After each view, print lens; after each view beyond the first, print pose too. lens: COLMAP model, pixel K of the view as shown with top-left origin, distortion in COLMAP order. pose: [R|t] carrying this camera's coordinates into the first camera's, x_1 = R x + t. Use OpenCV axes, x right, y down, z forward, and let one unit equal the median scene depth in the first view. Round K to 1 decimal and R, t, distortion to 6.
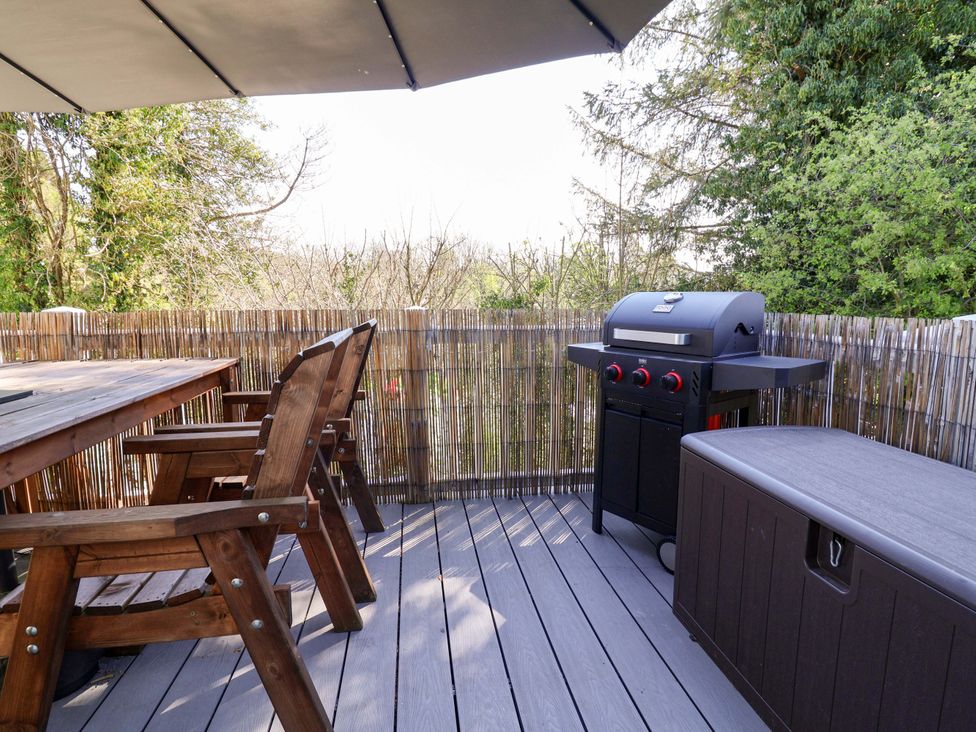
lens RADIAL K [[507.0, 0, 488.0], [0, 507.0, 366.0], [0, 0, 1]] dist [-0.000602, -0.015697]
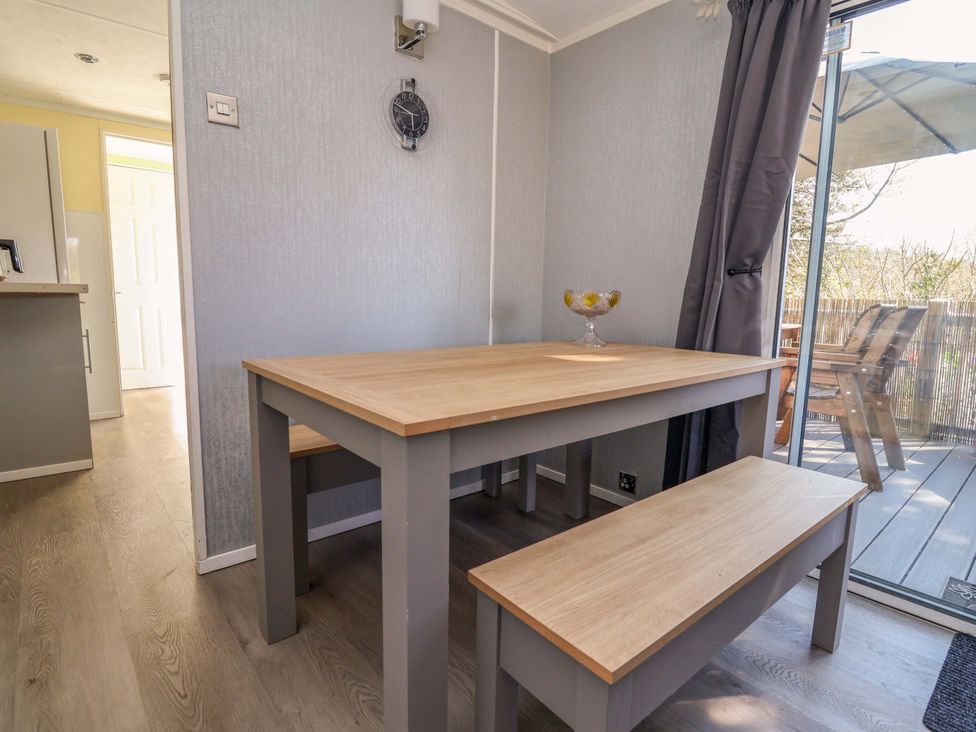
lens RADIAL K [[507.0, 0, 488.0], [0, 507.0, 366.0], [0, 0, 1]] dist [-0.000602, -0.015697]
pose [[0.528114, 0.130685, -0.839057, 0.398023], [-0.131073, 0.988790, 0.071507, 0.134151], [0.838997, 0.072214, 0.539324, -0.811652]]
